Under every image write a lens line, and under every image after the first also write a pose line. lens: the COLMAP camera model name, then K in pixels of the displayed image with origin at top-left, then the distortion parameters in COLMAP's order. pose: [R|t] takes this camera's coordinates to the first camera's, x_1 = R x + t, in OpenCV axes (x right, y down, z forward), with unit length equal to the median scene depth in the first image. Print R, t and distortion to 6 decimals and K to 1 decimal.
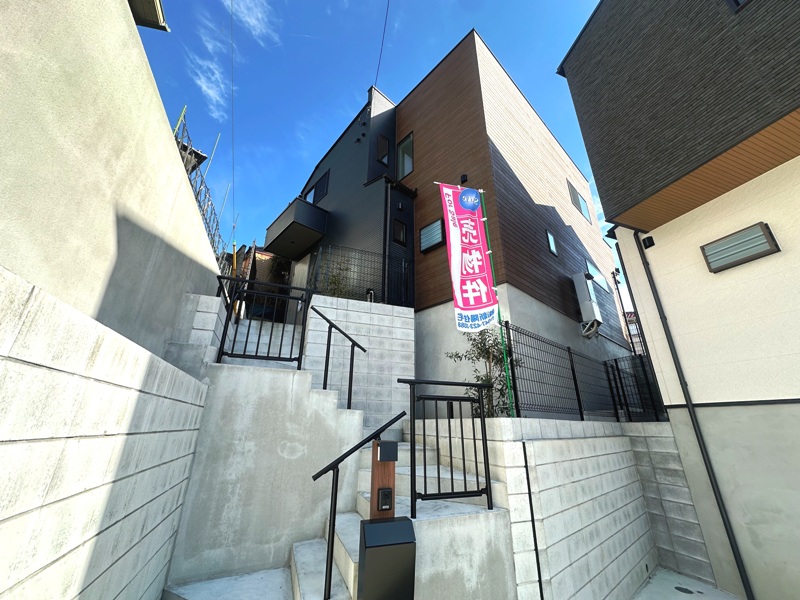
lens RADIAL K [[317.1, 0, 400.7], [0, 317.1, 298.2], [0, 0, 1]] dist [-0.003787, 0.000579]
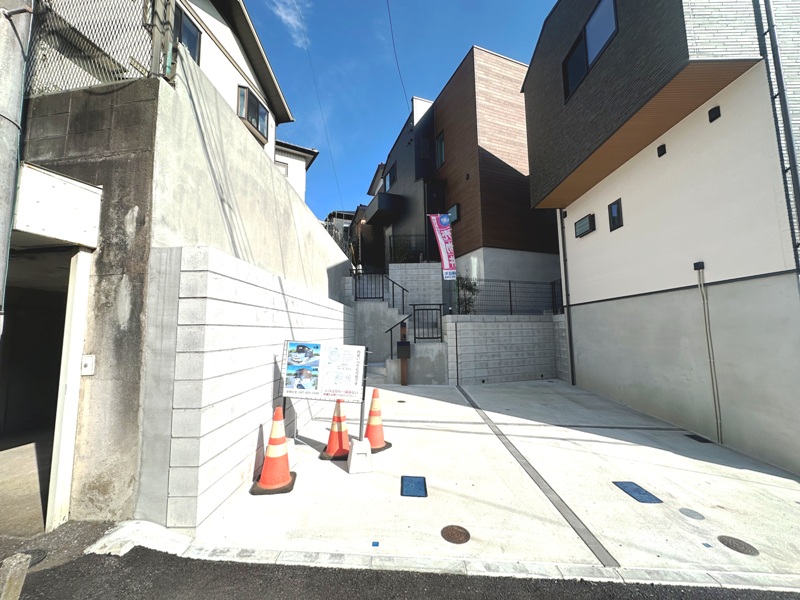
lens RADIAL K [[317.1, 0, 400.2], [0, 317.1, 298.2], [0, 0, 1]] dist [-0.003787, 0.000579]
pose [[0.932895, -0.061835, -0.354801, 0.677923], [0.157295, 0.956180, 0.246937, -0.387493], [0.323984, -0.286175, 0.901742, -1.200284]]
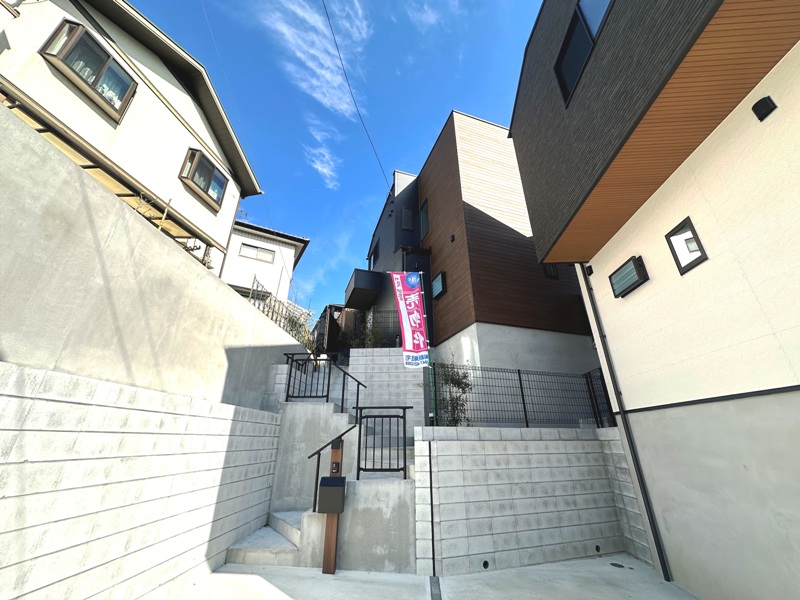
lens RADIAL K [[317.1, 0, 399.7], [0, 317.1, 298.7], [0, 0, 1]] dist [-0.003787, 0.000579]
pose [[0.914779, -0.175320, -0.363926, 0.698485], [0.160248, 0.984486, -0.071467, -0.131060], [0.370810, 0.007058, 0.928682, -0.425928]]
